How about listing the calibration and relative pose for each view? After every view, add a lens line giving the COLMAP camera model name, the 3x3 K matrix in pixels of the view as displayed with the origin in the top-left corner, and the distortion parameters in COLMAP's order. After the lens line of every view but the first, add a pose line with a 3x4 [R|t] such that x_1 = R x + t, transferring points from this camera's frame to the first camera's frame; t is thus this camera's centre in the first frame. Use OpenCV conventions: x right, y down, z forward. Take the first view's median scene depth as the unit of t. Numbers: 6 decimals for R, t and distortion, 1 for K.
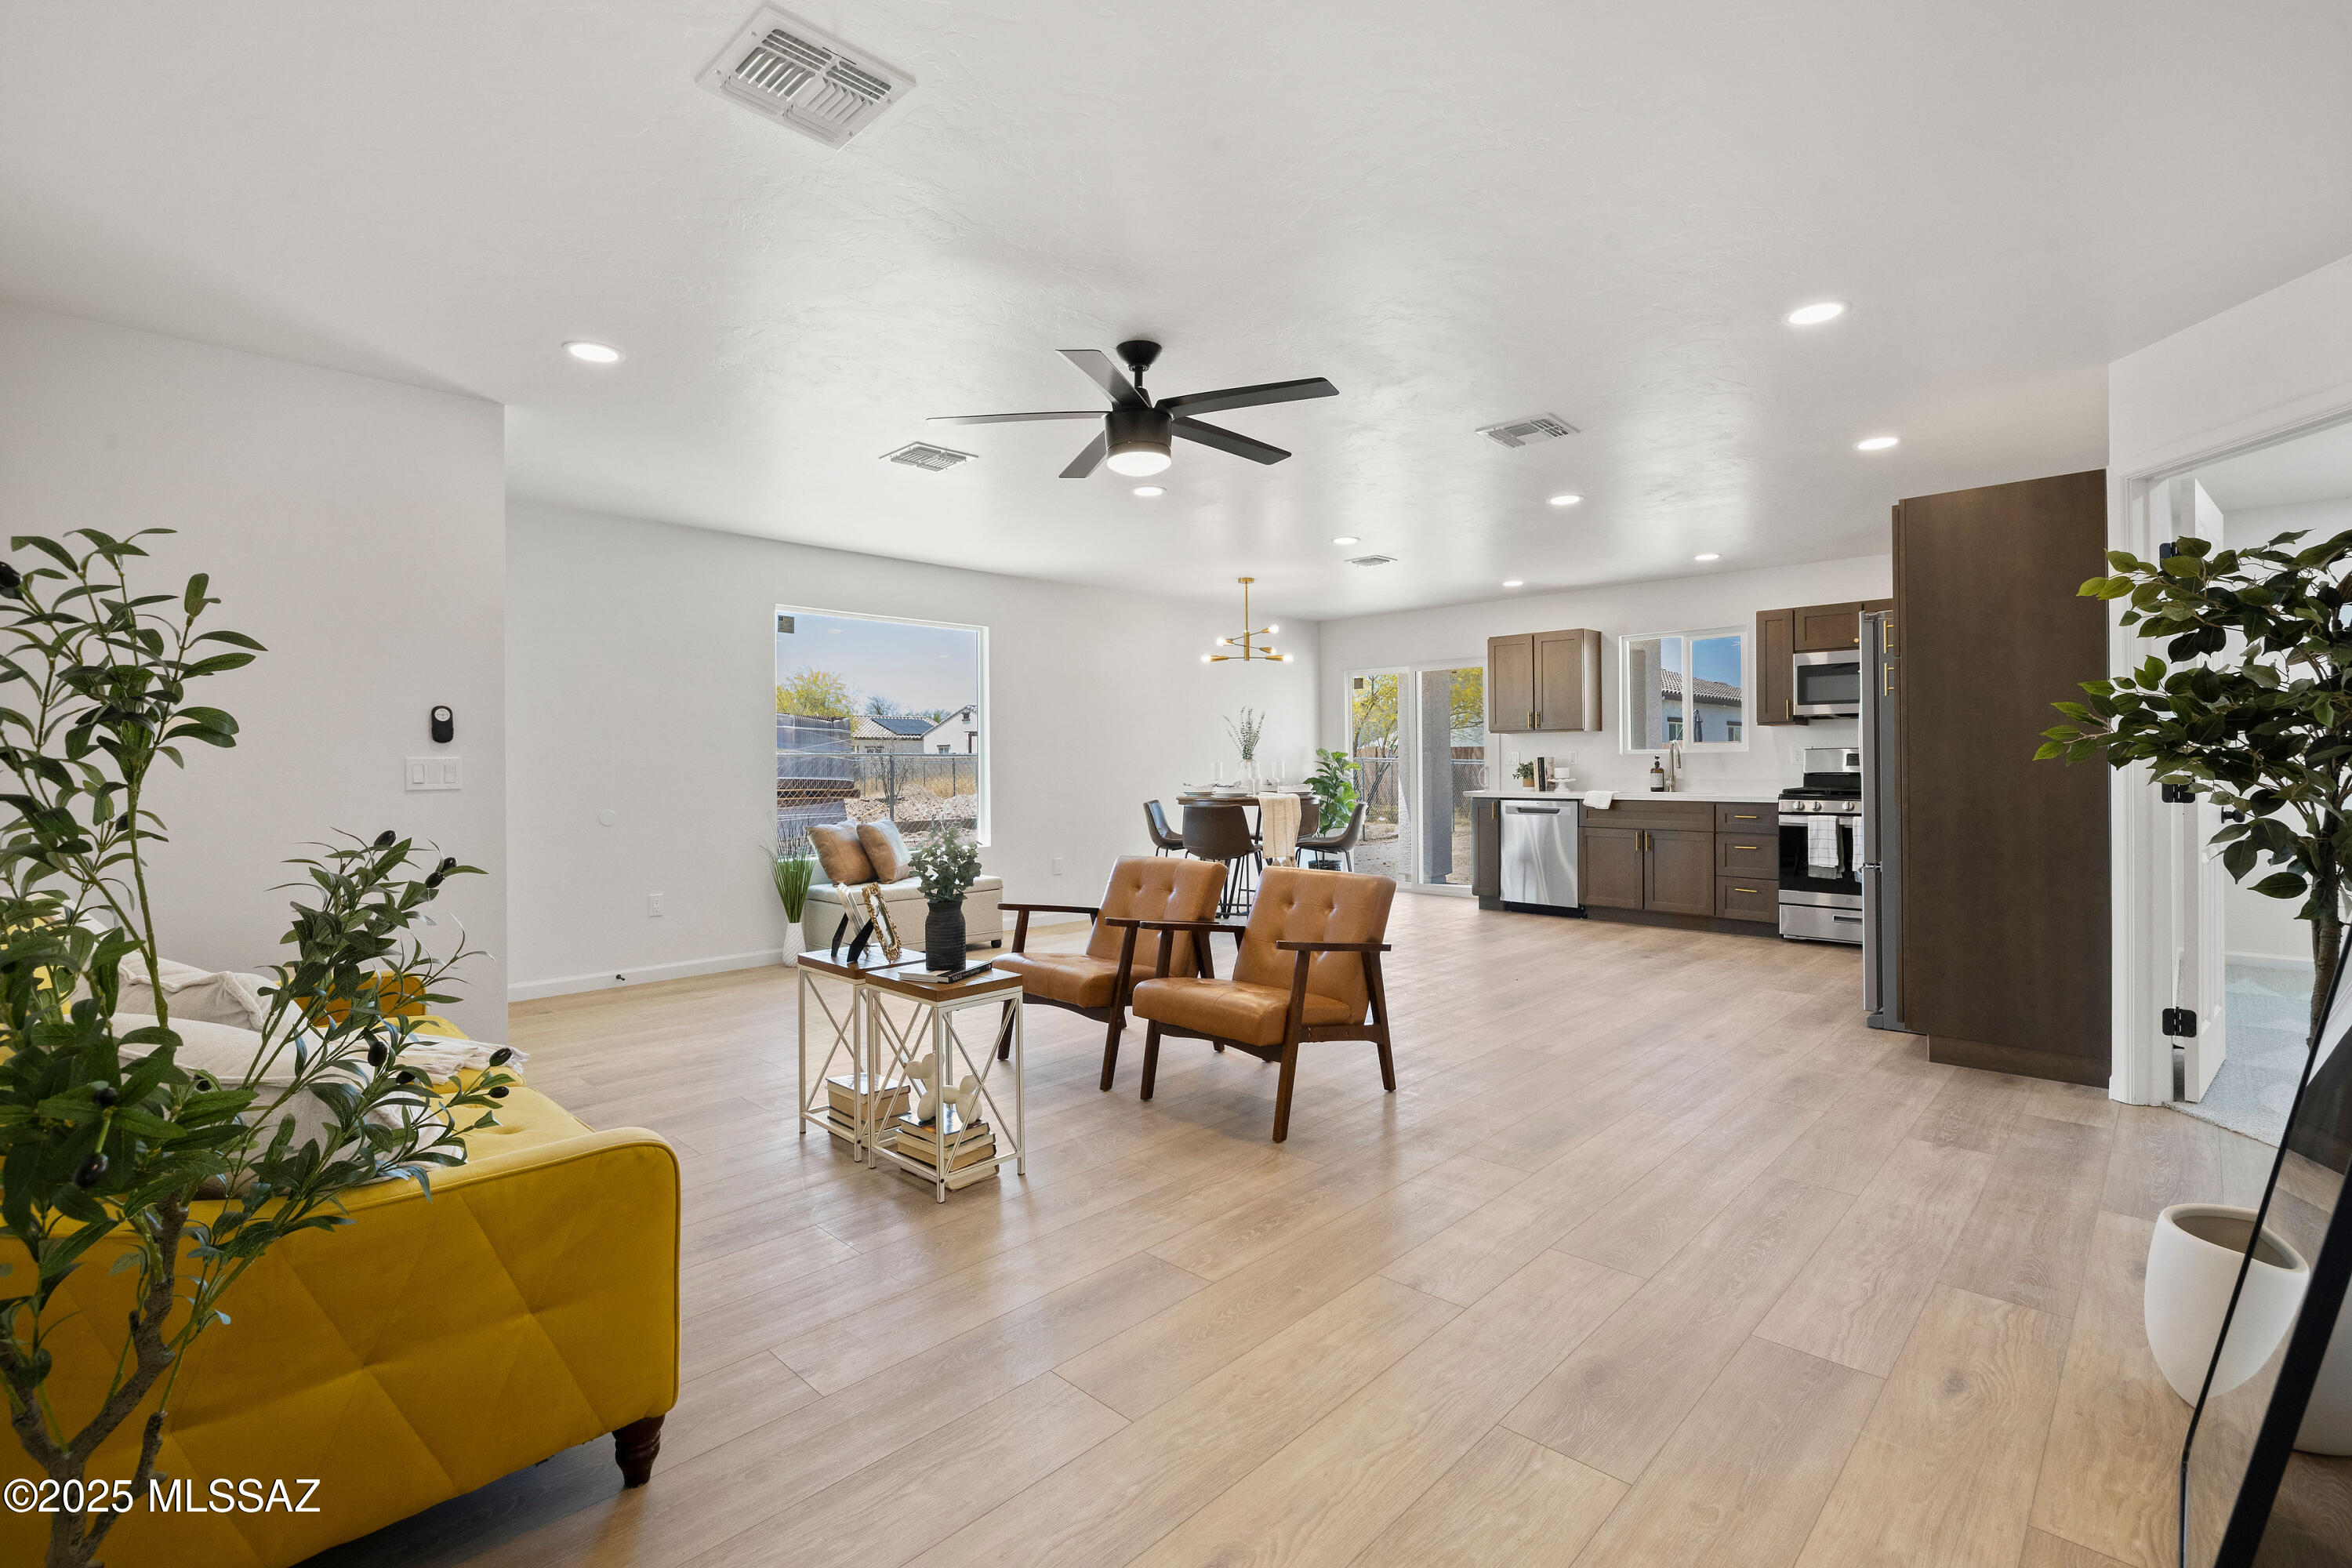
lens RADIAL K [[1069.9, 0, 1172.6], [0, 1069.9, 758.1], [0, 0, 1]] dist [-0.003629, 0.000155]
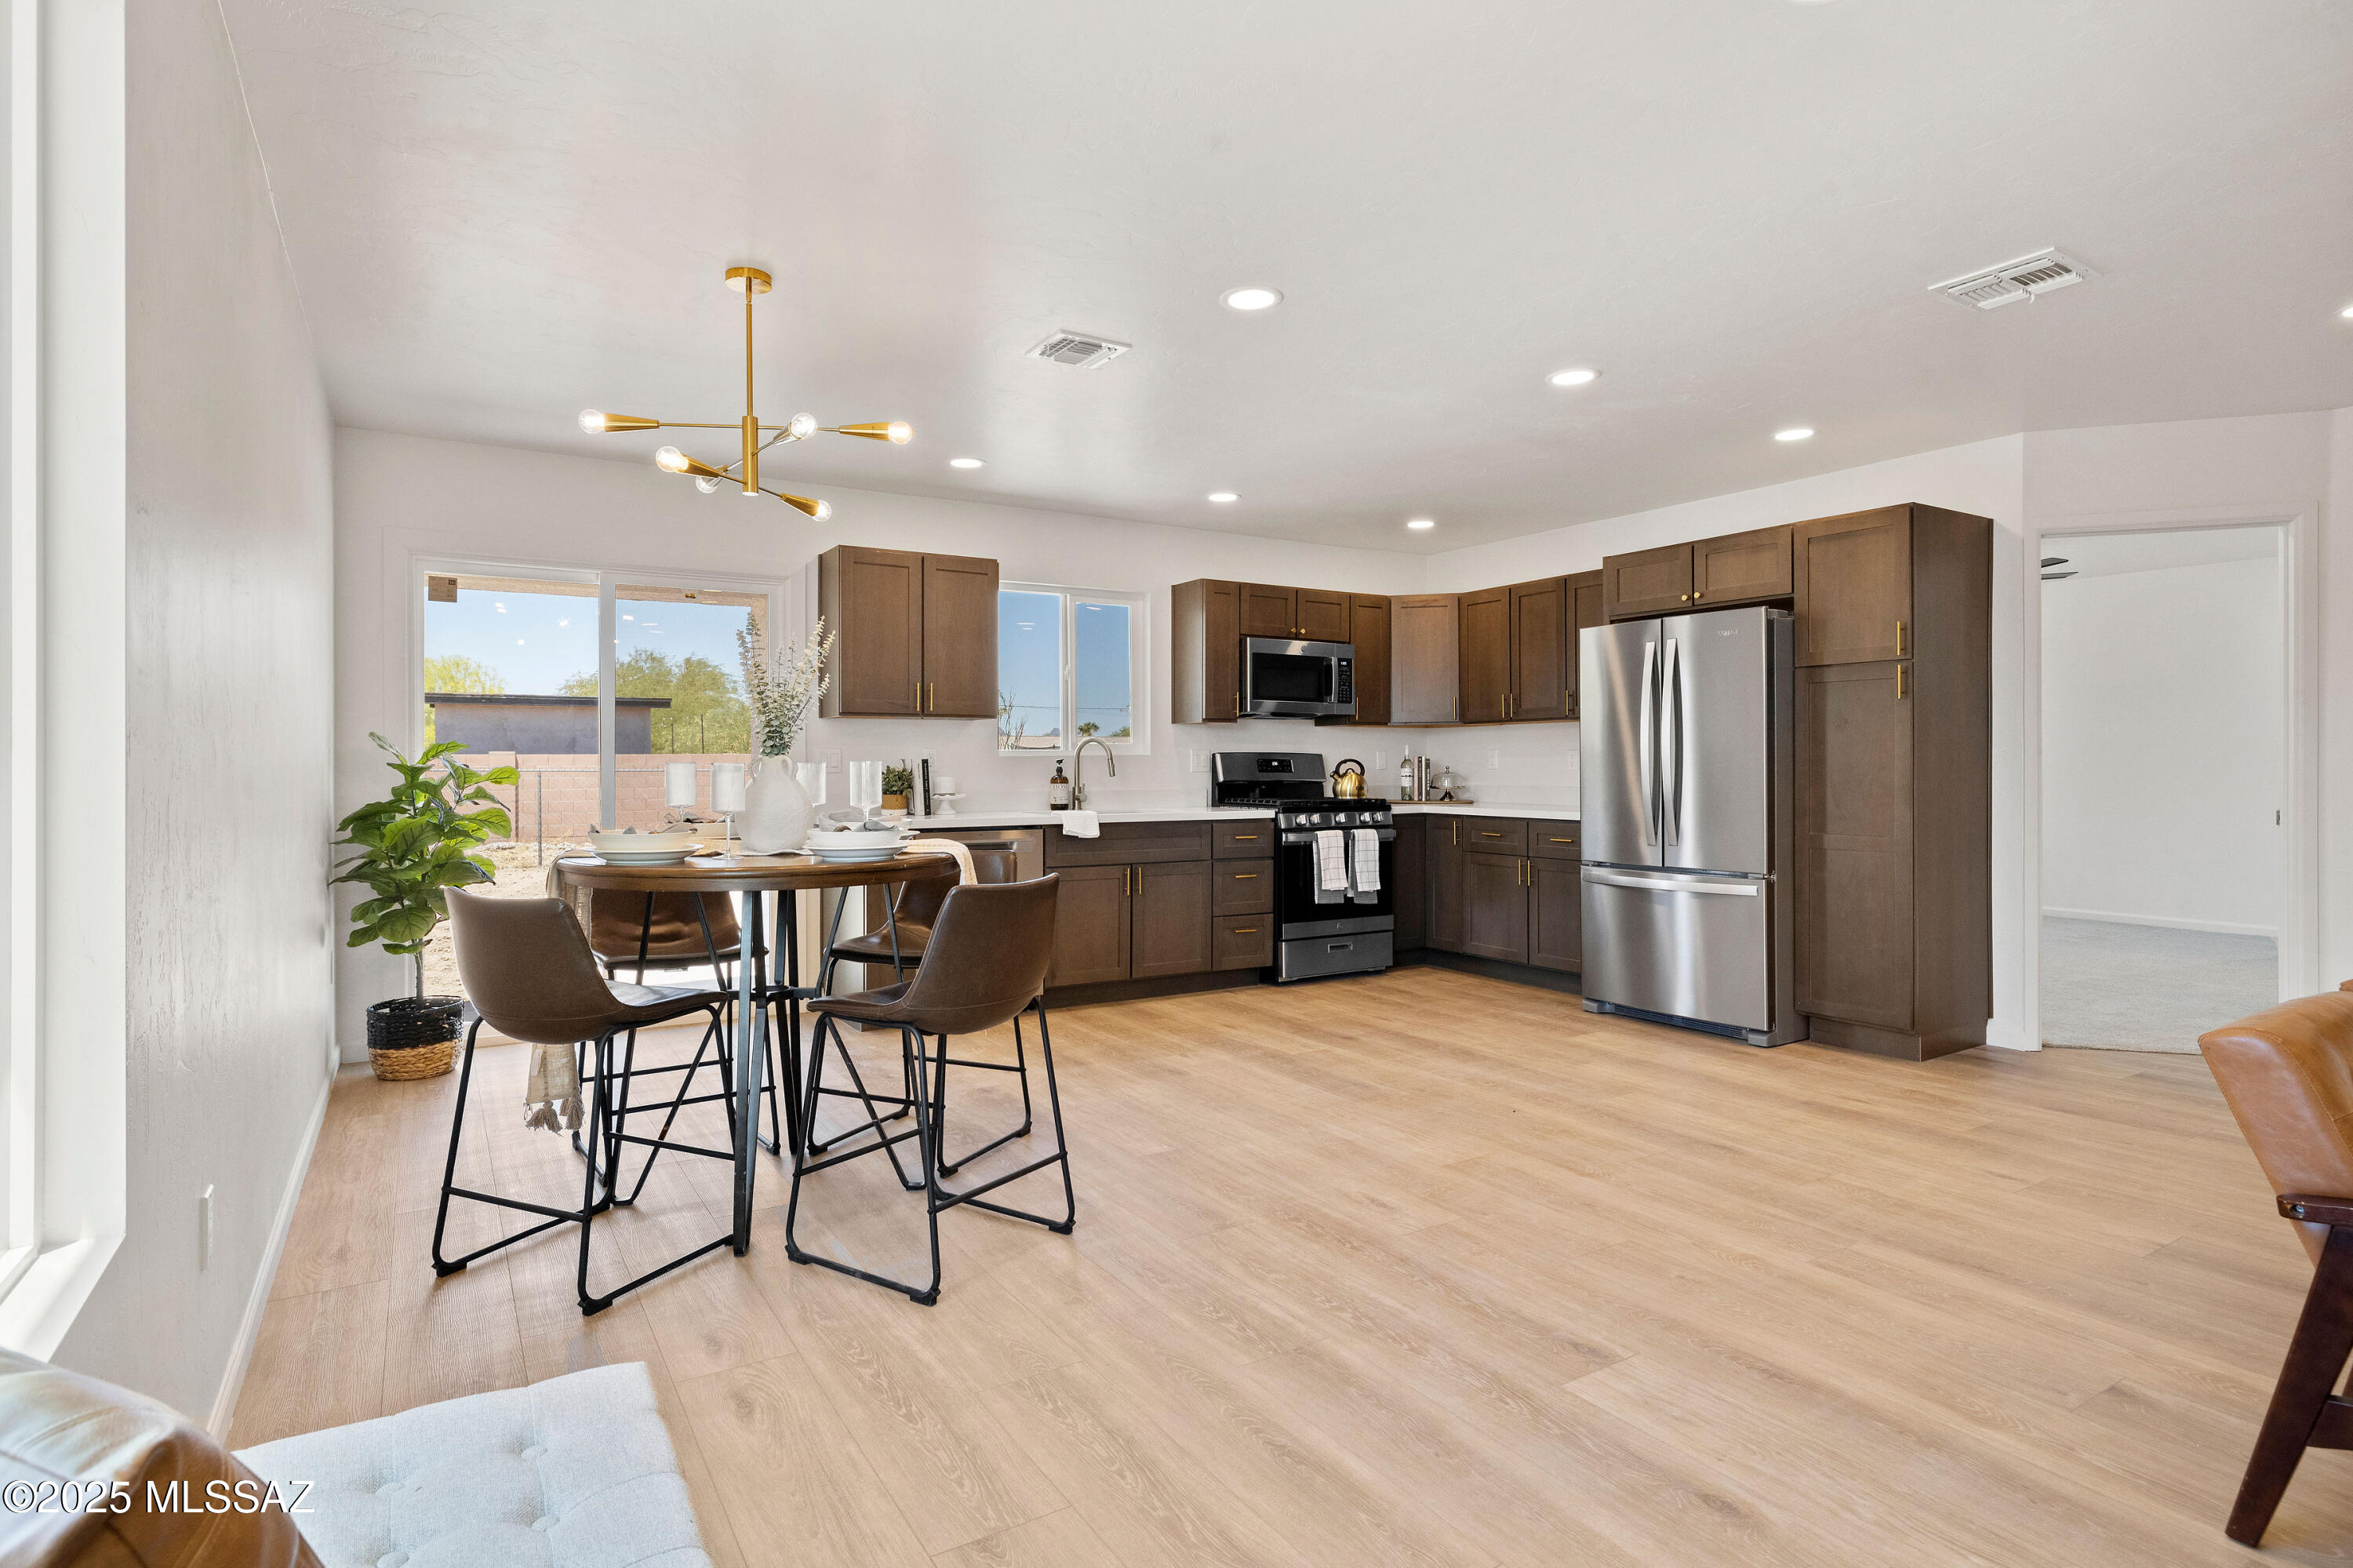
lens RADIAL K [[1200.6, 0, 1173.3], [0, 1200.6, 768.9], [0, 0, 1]] dist [-0.001967, 0.000733]
pose [[0.244087, 0.002334, 0.969751, -0.309275], [-0.005129, 0.999986, -0.001116, 0.005088], [-0.969740, -0.004701, 0.244095, 0.765967]]
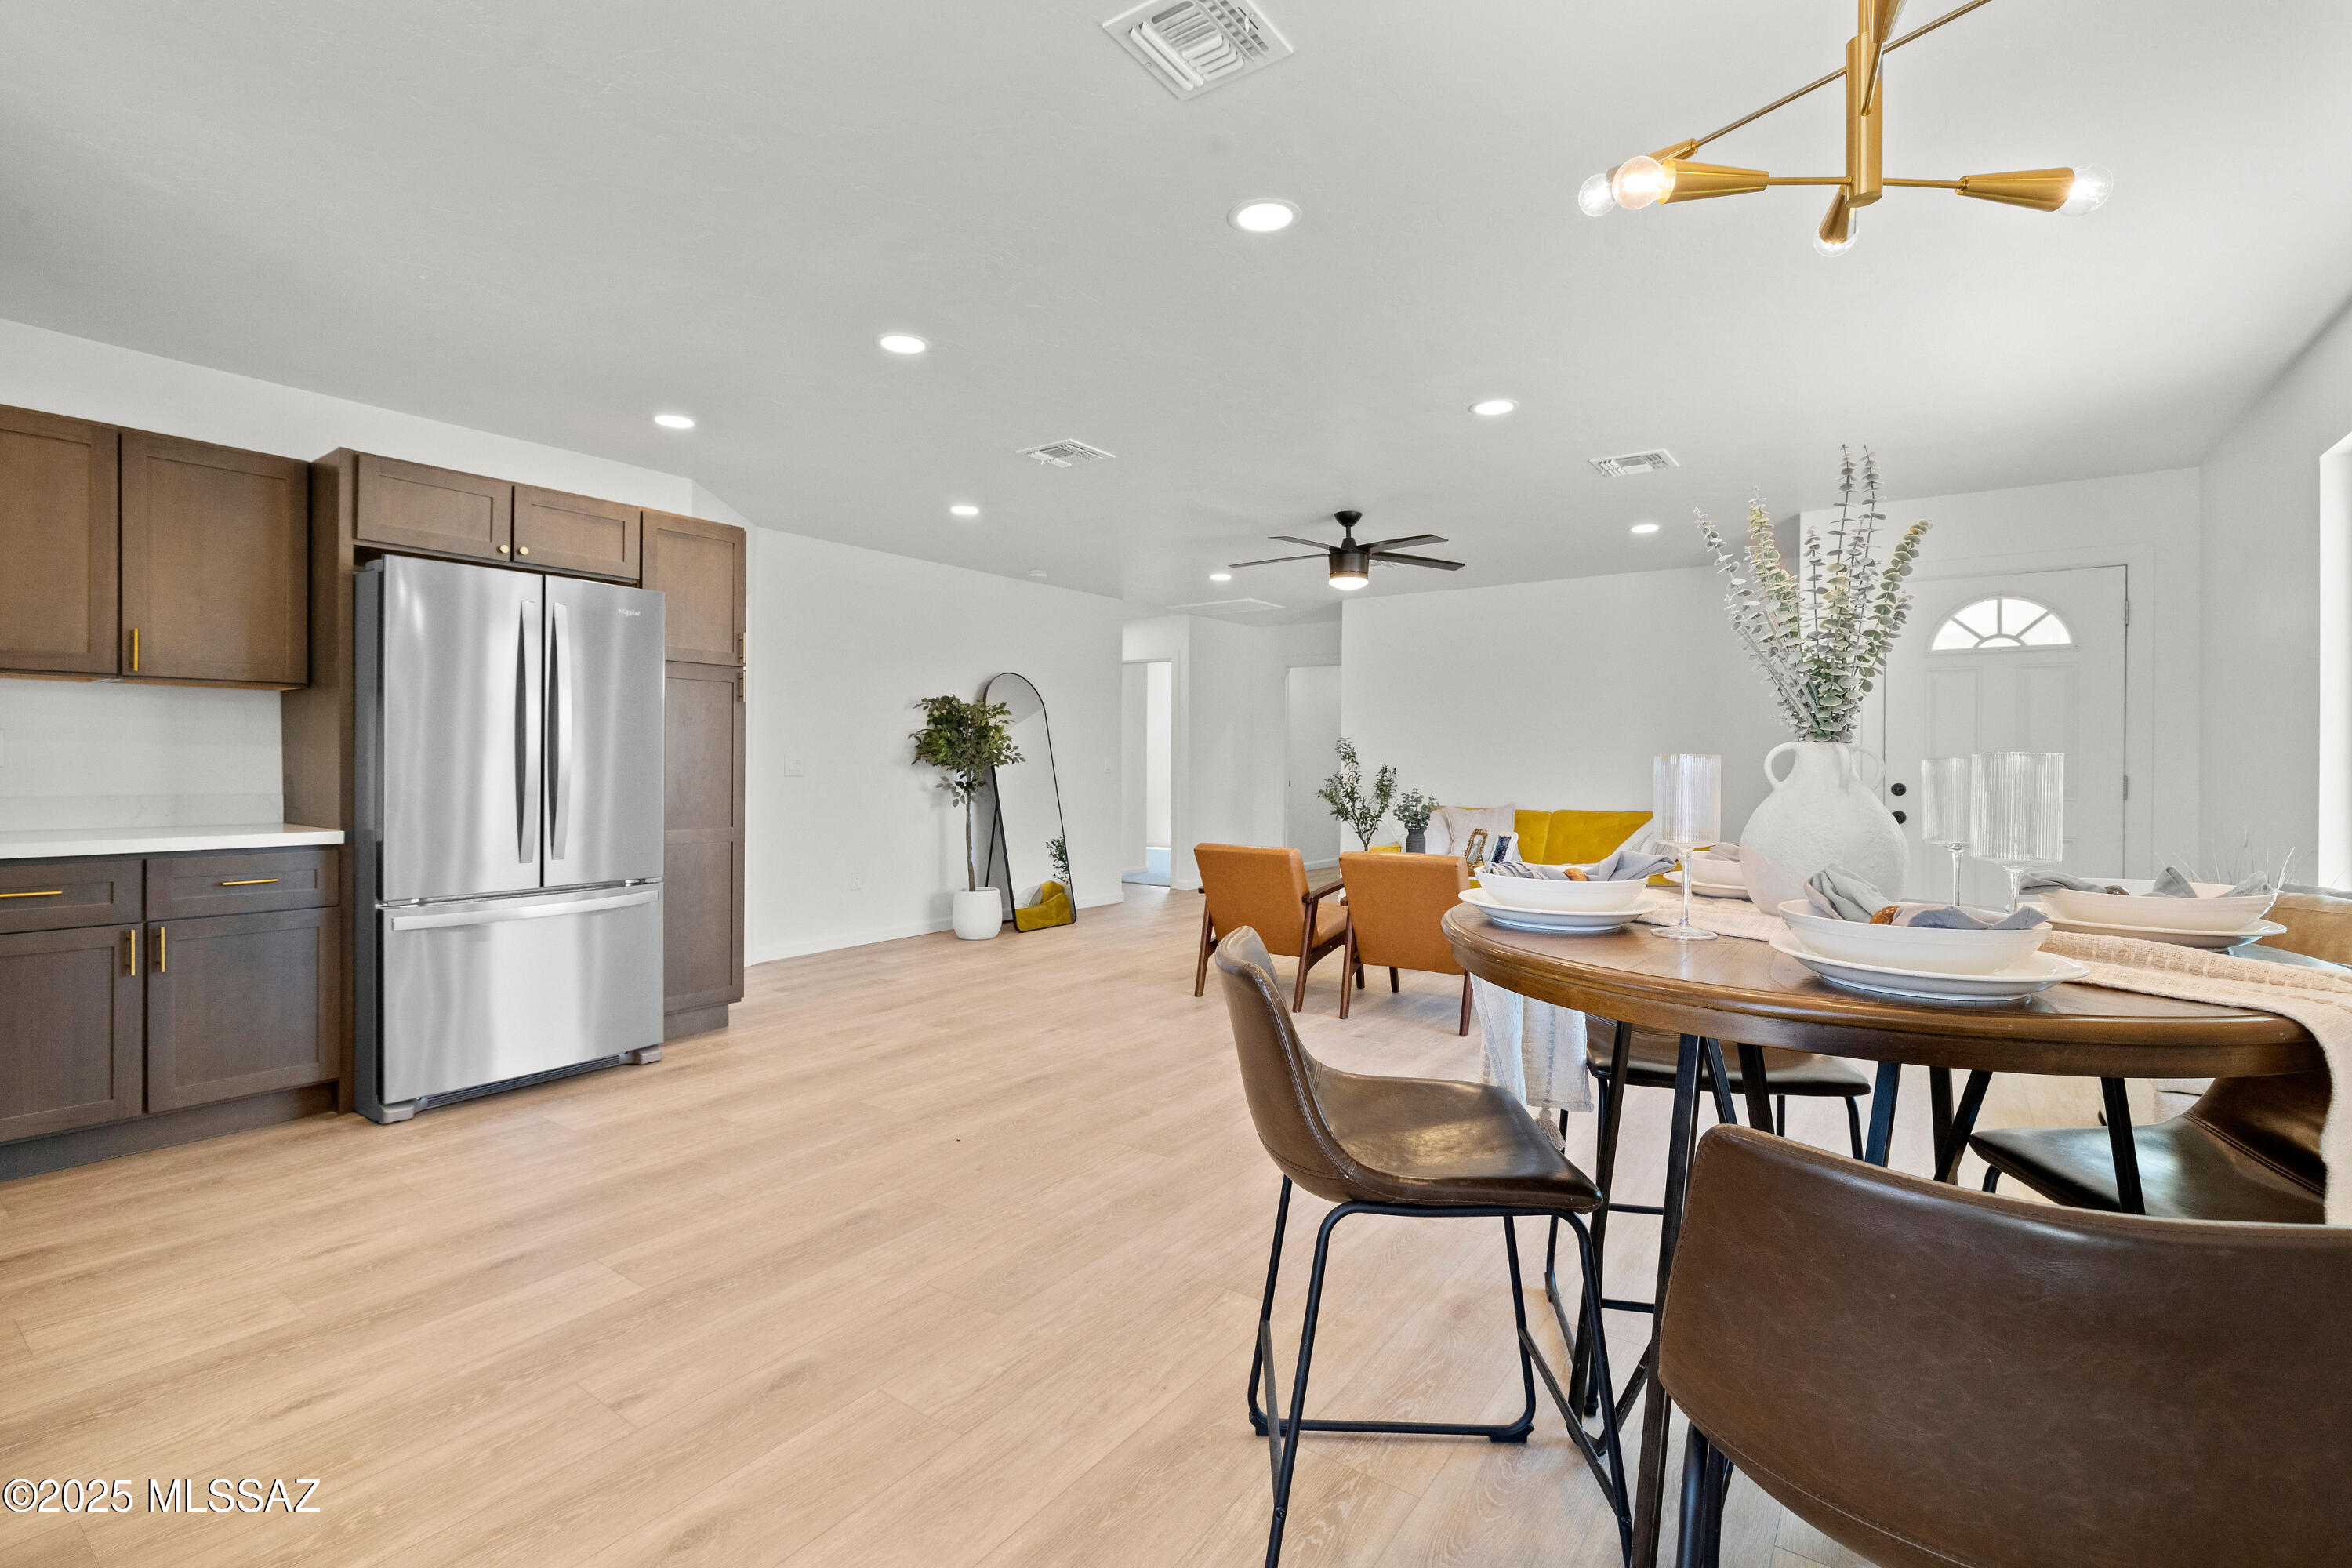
lens RADIAL K [[1055.3, 0, 1175.7], [0, 1055.3, 769.1], [0, 0, 1]] dist [-0.005009, -0.000463]
pose [[-0.989812, 0.001340, -0.142376, 0.214324], [0.001359, 0.999999, -0.000034, 0.005355], [0.142376, -0.000227, -0.989813, 1.181338]]
